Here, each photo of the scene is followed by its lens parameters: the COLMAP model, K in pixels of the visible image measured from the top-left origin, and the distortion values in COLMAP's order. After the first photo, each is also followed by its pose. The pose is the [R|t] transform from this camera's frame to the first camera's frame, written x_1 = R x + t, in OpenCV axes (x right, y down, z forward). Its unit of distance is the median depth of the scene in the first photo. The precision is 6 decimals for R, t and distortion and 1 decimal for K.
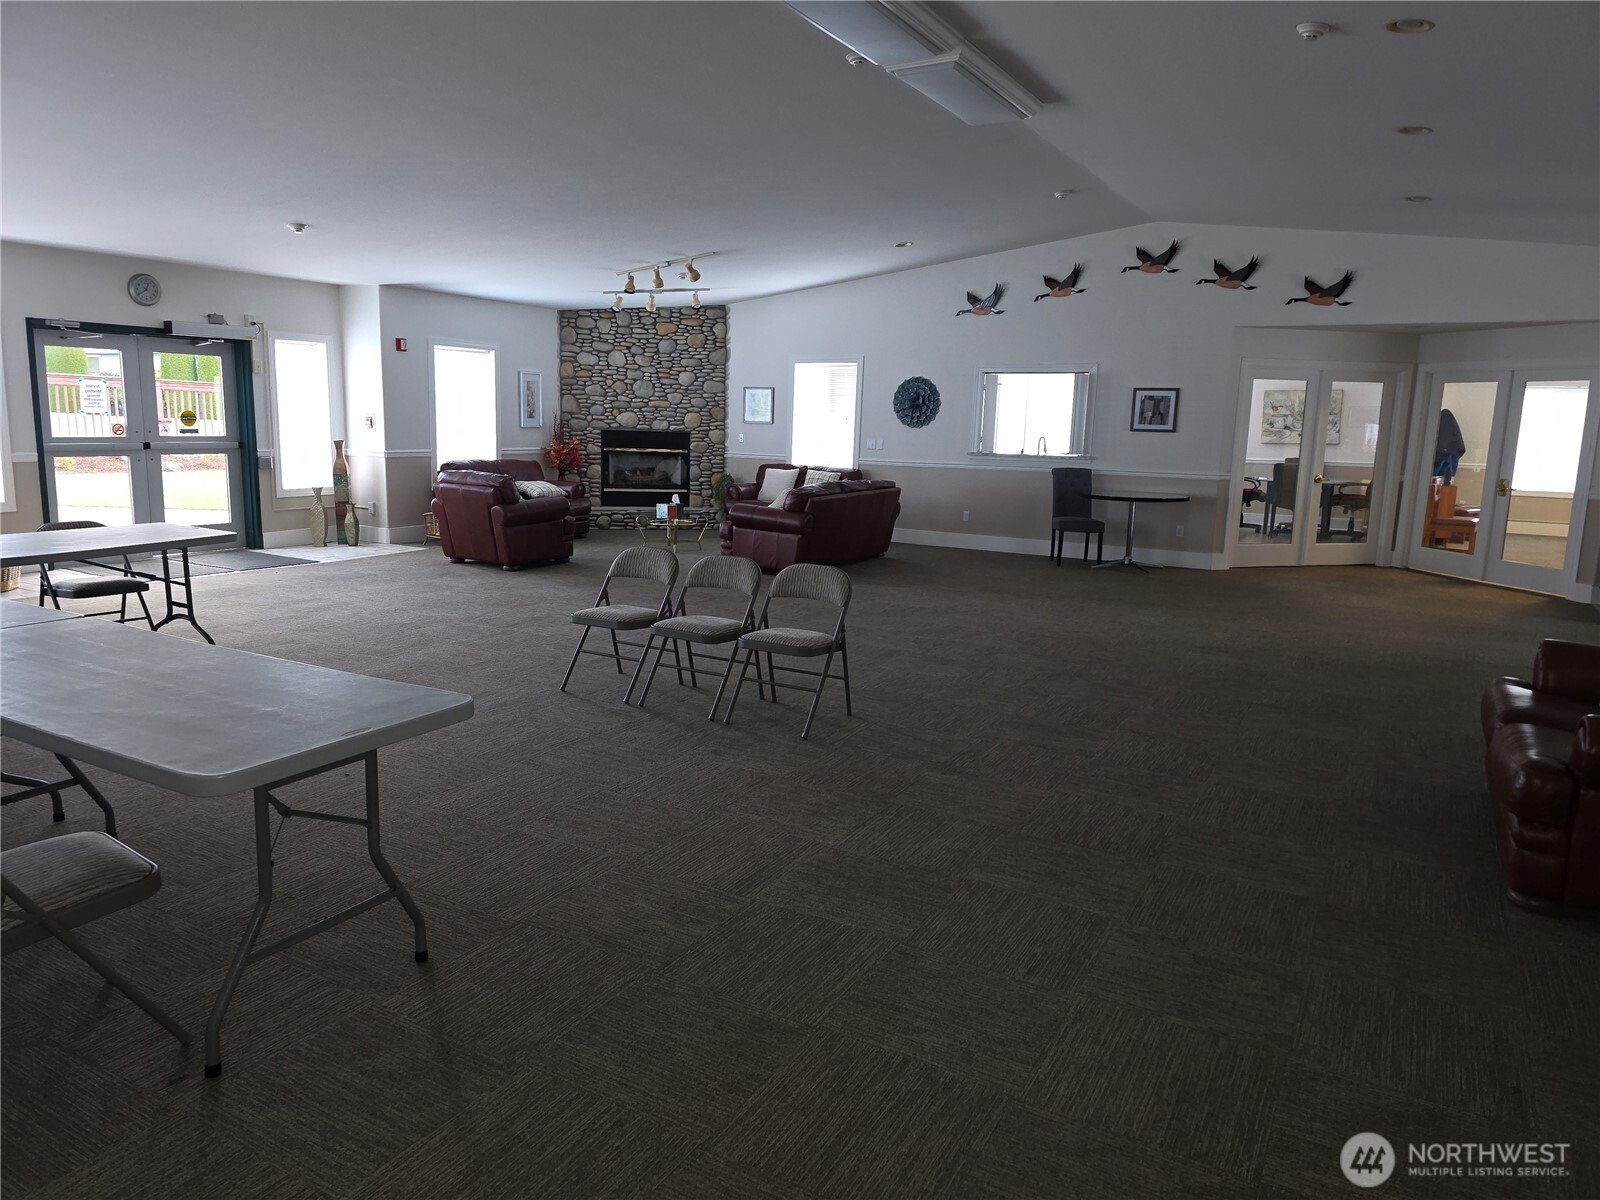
lens RADIAL K [[1083.7, 0, 805.8], [0, 1083.7, 597.9], [0, 0, 1]] dist [0.065301, -0.063110]
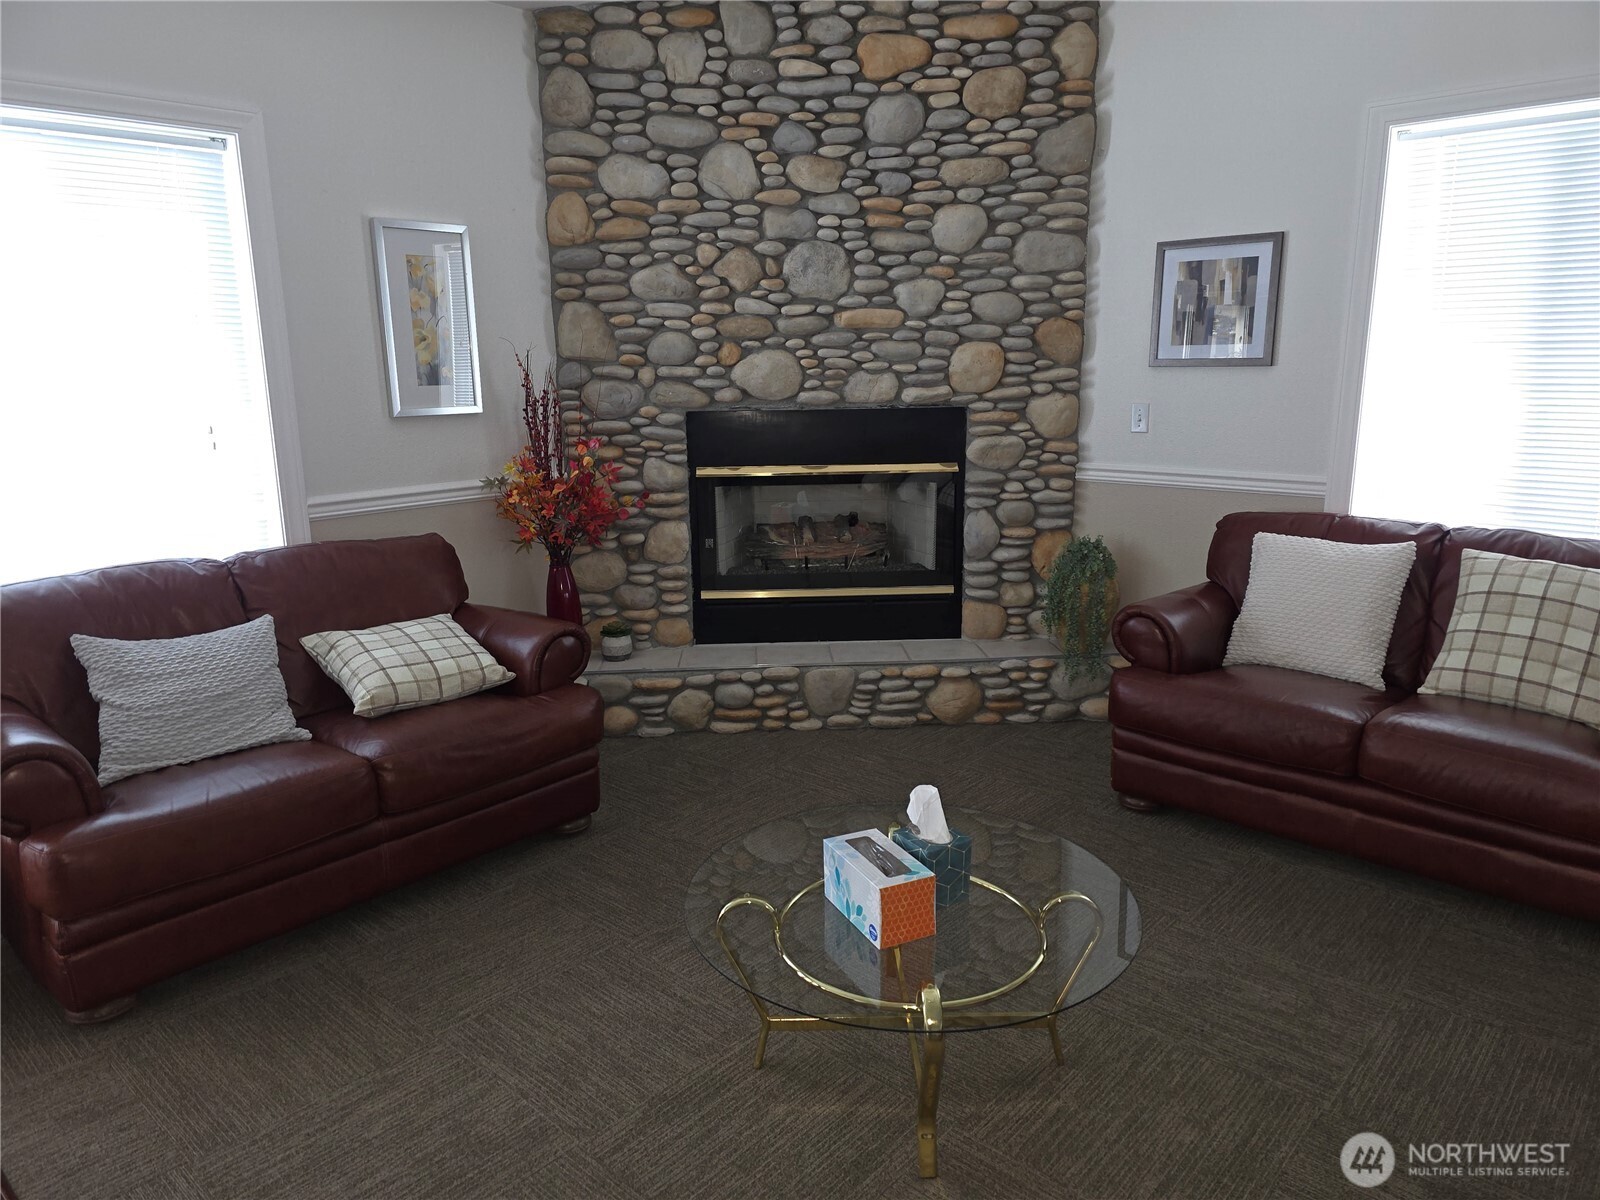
lens RADIAL K [[1083.7, 0, 796.3], [0, 1083.7, 607.2], [0, 0, 1]] dist [0.065301, -0.063110]
pose [[0.974362, 0.008342, -0.224829, -0.085569], [0.005667, 0.998085, 0.061591, -0.116934], [0.224913, -0.061286, 0.972450, 0.696318]]
